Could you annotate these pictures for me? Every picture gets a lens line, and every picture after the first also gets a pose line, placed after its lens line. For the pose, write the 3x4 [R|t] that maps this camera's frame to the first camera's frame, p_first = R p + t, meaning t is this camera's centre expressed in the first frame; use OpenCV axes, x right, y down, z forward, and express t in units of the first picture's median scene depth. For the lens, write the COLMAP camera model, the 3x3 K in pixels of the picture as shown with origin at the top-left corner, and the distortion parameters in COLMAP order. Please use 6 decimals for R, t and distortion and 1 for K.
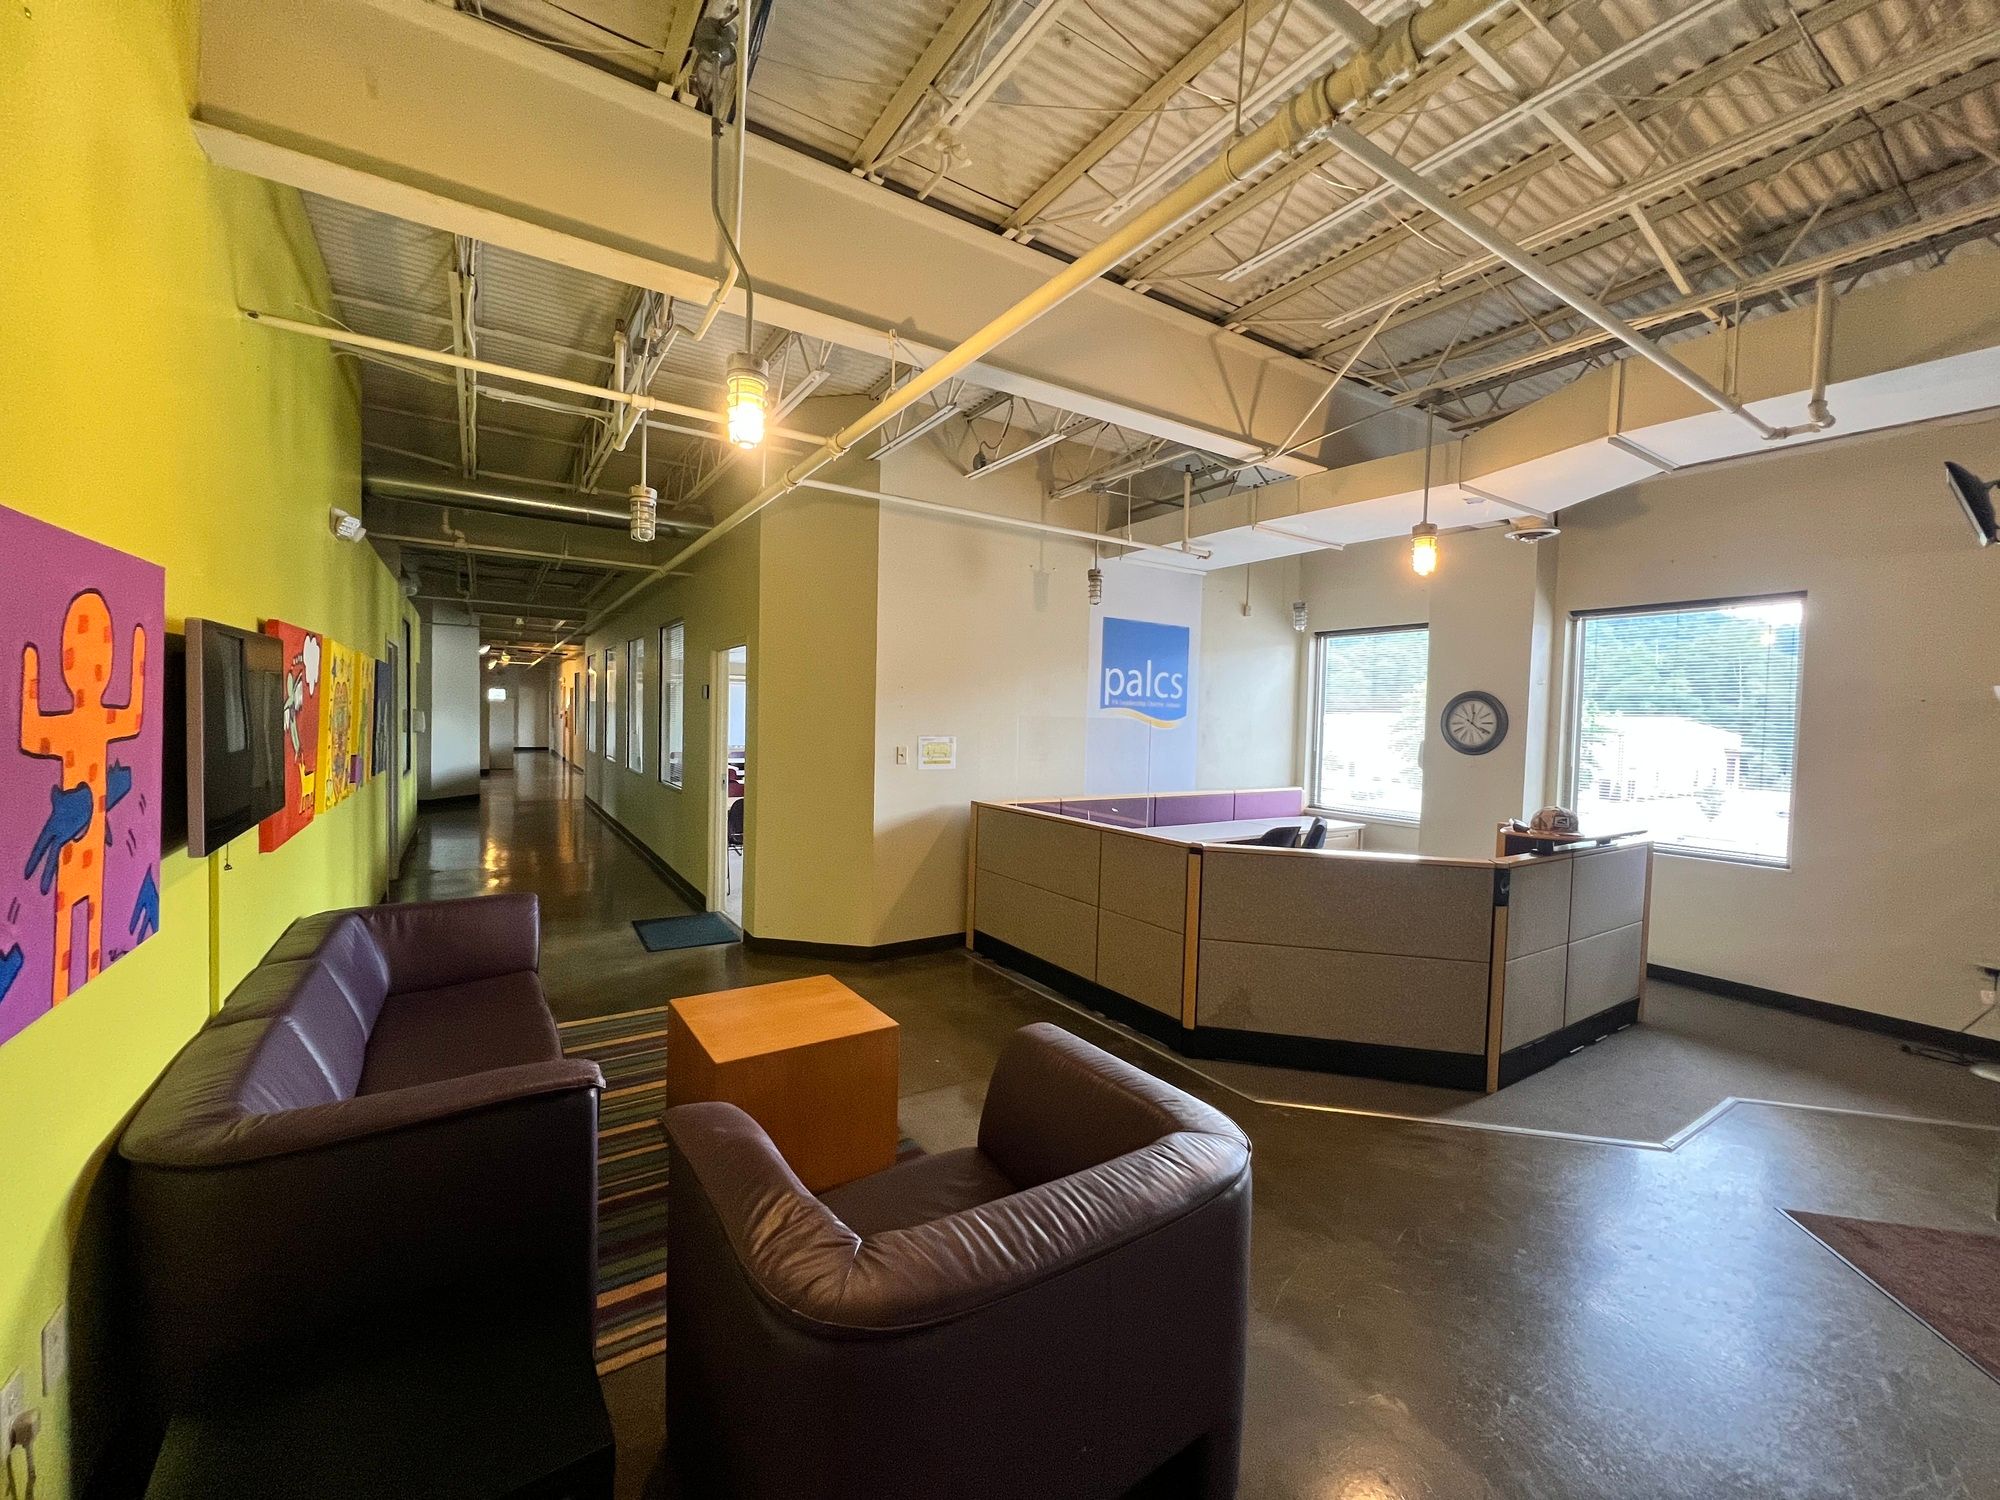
lens RADIAL K [[797.9, 0, 992.0], [0, 797.9, 746.8], [0, 0, 1]] dist [-0.000592, 0.000116]
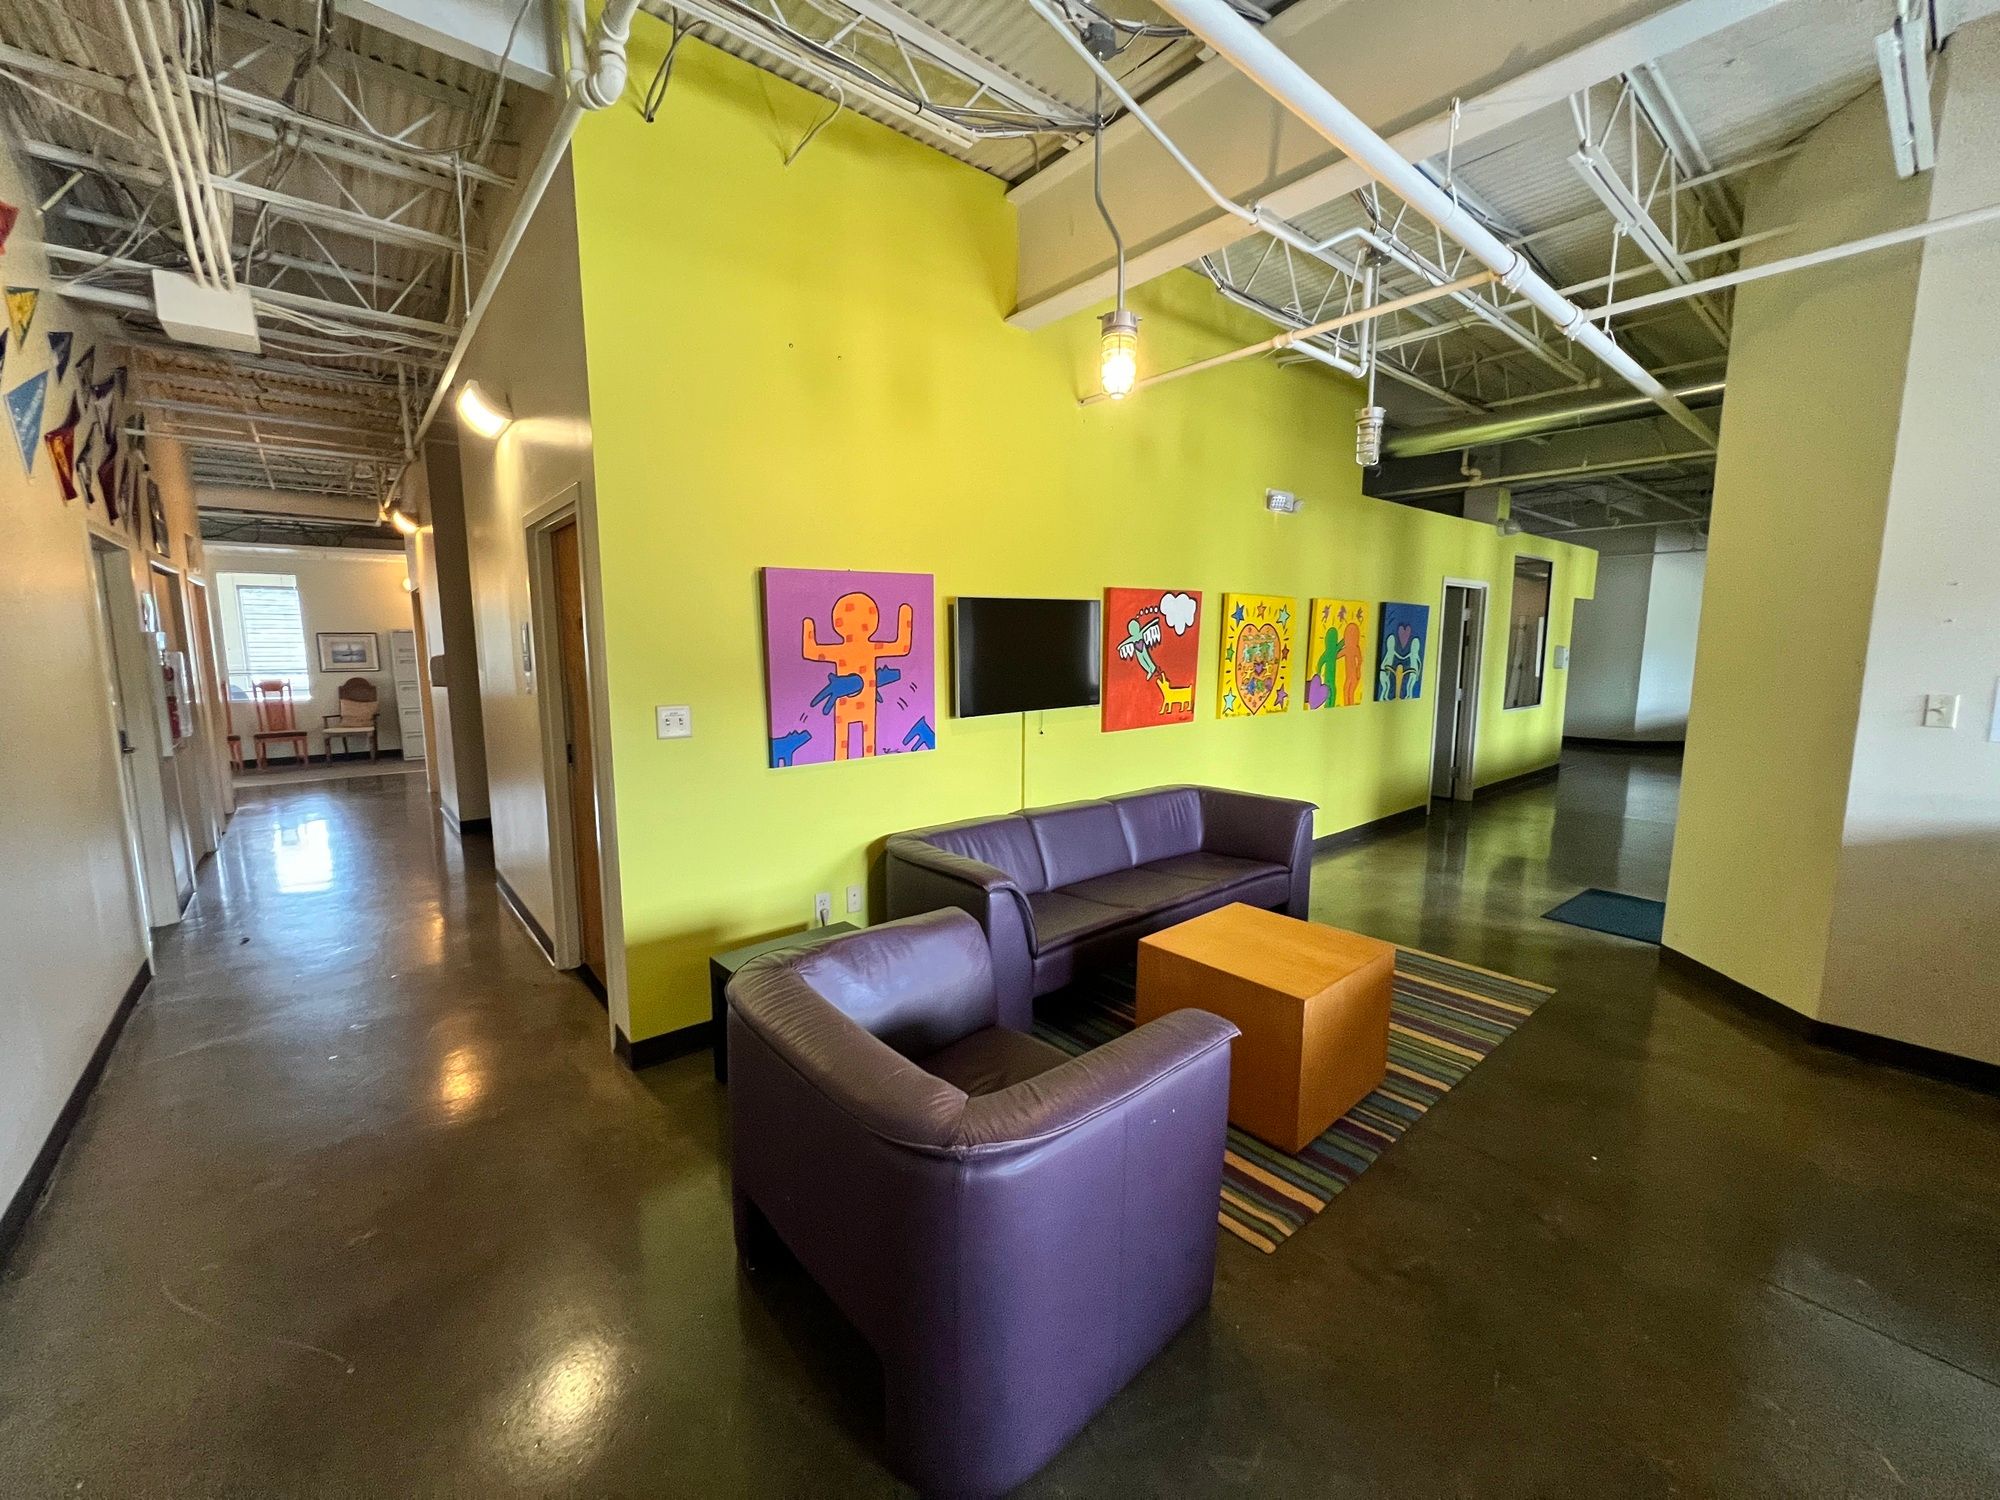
lens RADIAL K [[797.9, 0, 992.0], [0, 797.9, 746.8], [0, 0, 1]] dist [-0.000592, 0.000116]
pose [[0.121564, 0.105409, -0.986971, 0.432352], [-0.033638, 0.994211, 0.102039, 0.001738], [0.992013, 0.020795, 0.124406, 0.364373]]
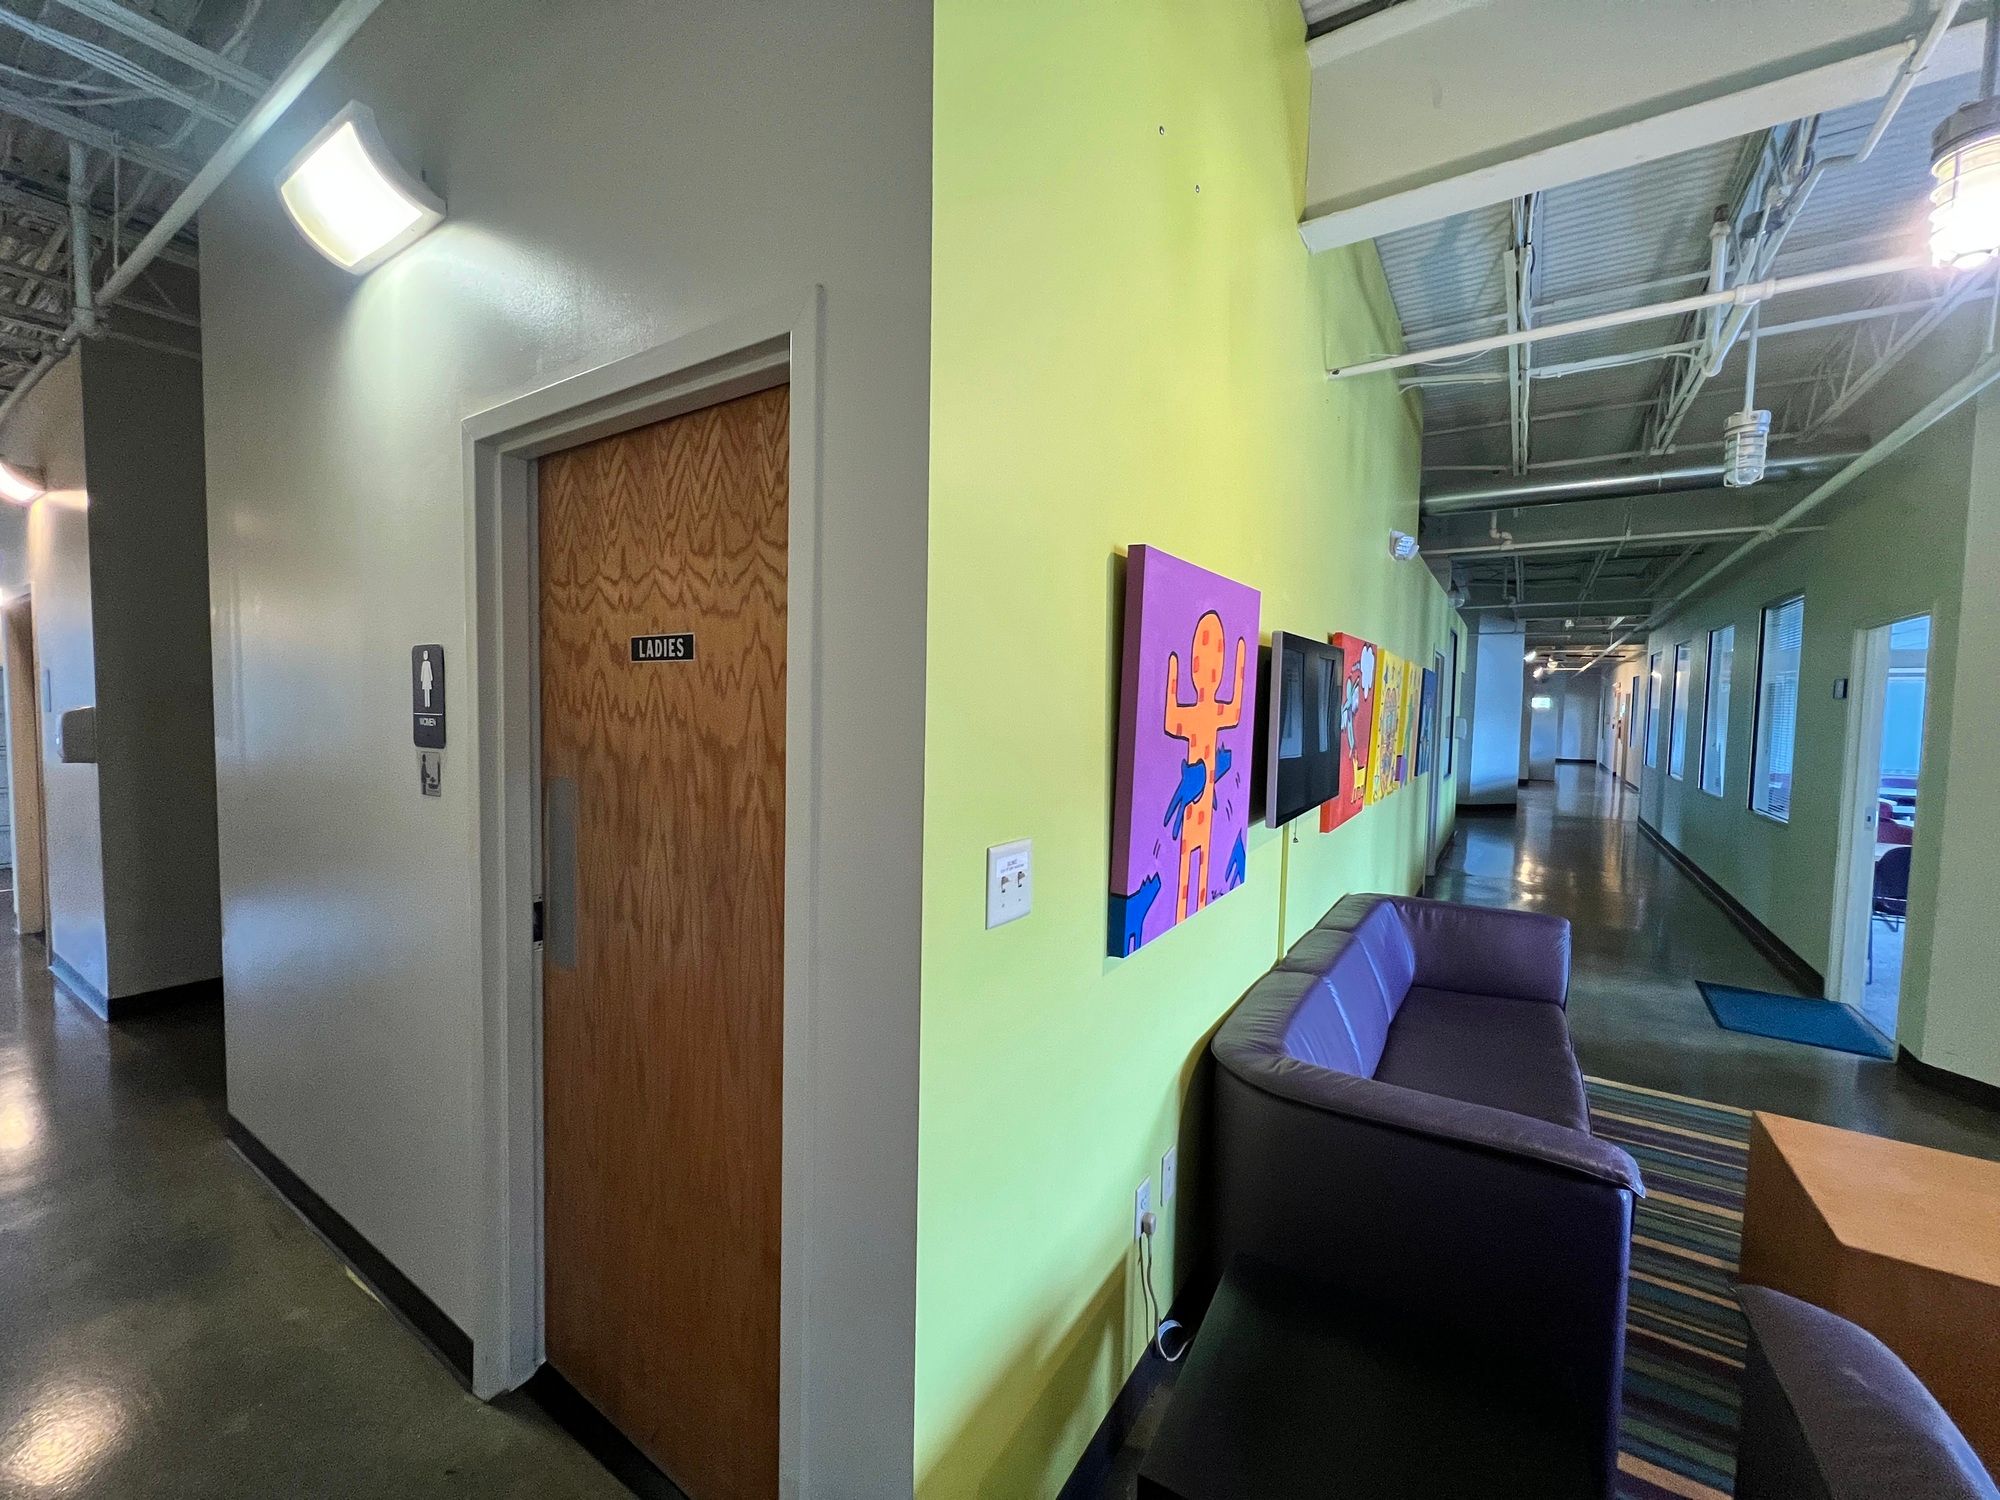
lens RADIAL K [[801.4, 0, 998.1], [0, 801.4, 747.1], [0, 0, 1]] dist [-0.001328, 0.000242]
pose [[0.408040, 0.030949, -0.912439, -0.024093], [-0.042578, 0.998983, 0.014843, 0.006329], [0.911970, 0.032793, 0.408943, 0.050833]]
